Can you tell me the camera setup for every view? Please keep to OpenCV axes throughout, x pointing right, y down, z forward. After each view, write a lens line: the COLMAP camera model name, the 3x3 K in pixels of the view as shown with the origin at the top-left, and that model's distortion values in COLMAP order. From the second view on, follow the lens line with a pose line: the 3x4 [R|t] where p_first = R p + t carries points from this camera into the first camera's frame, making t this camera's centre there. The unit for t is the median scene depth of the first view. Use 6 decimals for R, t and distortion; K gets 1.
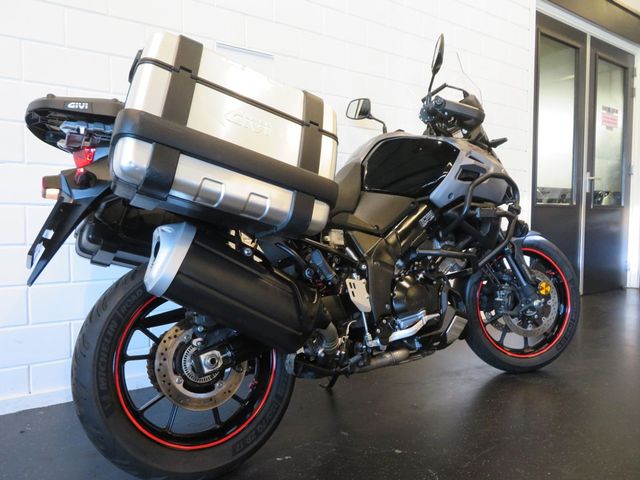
lens RADIAL K [[458.9, 0, 323.0], [0, 458.9, 238.5], [0, 0, 1]] dist [-0.007179, -0.001849]
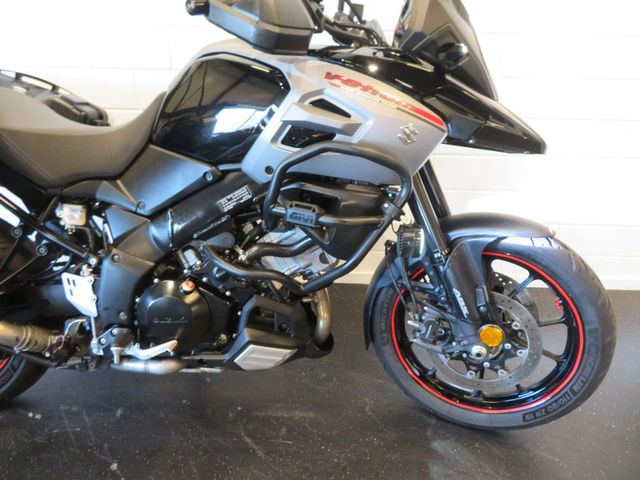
lens RADIAL K [[458.9, 0, 323.0], [0, 458.9, 238.5], [0, 0, 1]] dist [-0.007179, -0.001849]
pose [[0.812753, 0.277125, -0.512478, 0.791834], [-0.052327, 0.910795, 0.409530, -0.308758], [0.580254, -0.306031, 0.754752, 0.675665]]
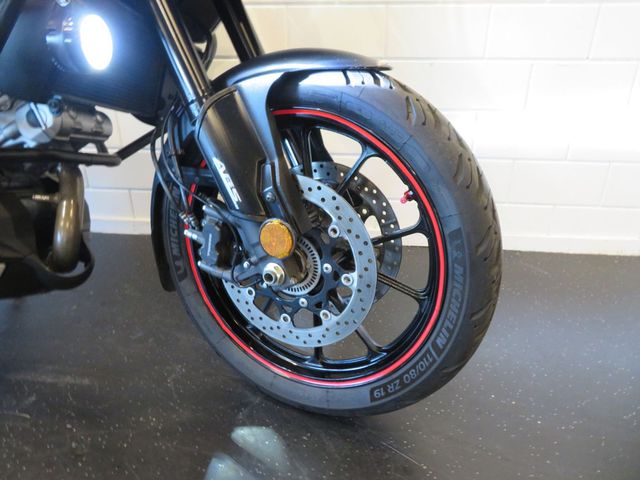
lens RADIAL K [[458.9, 0, 323.0], [0, 458.9, 238.5], [0, 0, 1]] dist [-0.007179, -0.001849]
pose [[0.759747, 0.270732, -0.591176, 0.980748], [-0.037515, 0.925932, 0.375823, -0.026144], [0.649136, -0.263352, 0.713631, 1.085554]]
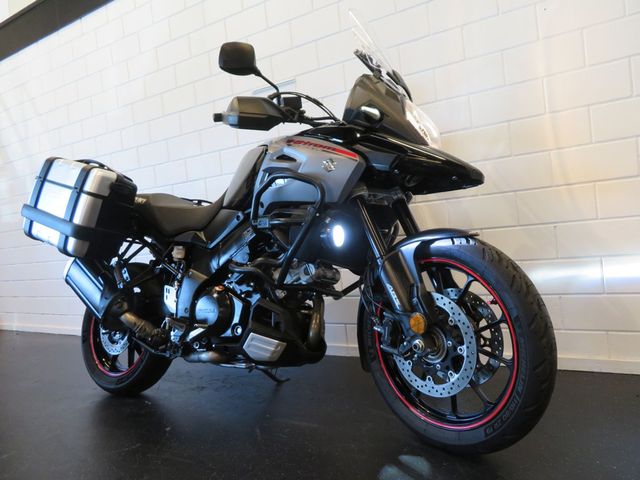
lens RADIAL K [[458.9, 0, 323.0], [0, 458.9, 238.5], [0, 0, 1]] dist [-0.007179, -0.001849]
pose [[0.421006, -0.008546, -0.907017, 1.399741], [0.057990, 0.998164, 0.017512, -0.039745], [0.905202, -0.059970, 0.420729, 0.856533]]
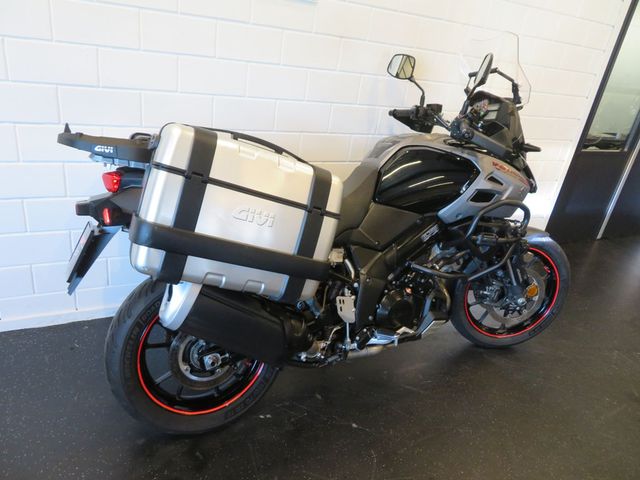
lens RADIAL K [[458.9, 0, 323.0], [0, 458.9, 238.5], [0, 0, 1]] dist [-0.007179, -0.001849]
pose [[0.982854, 0.178051, -0.047914, 0.044473], [-0.148338, 0.917888, 0.368073, -0.452298], [0.109515, -0.354655, 0.928562, -0.009199]]
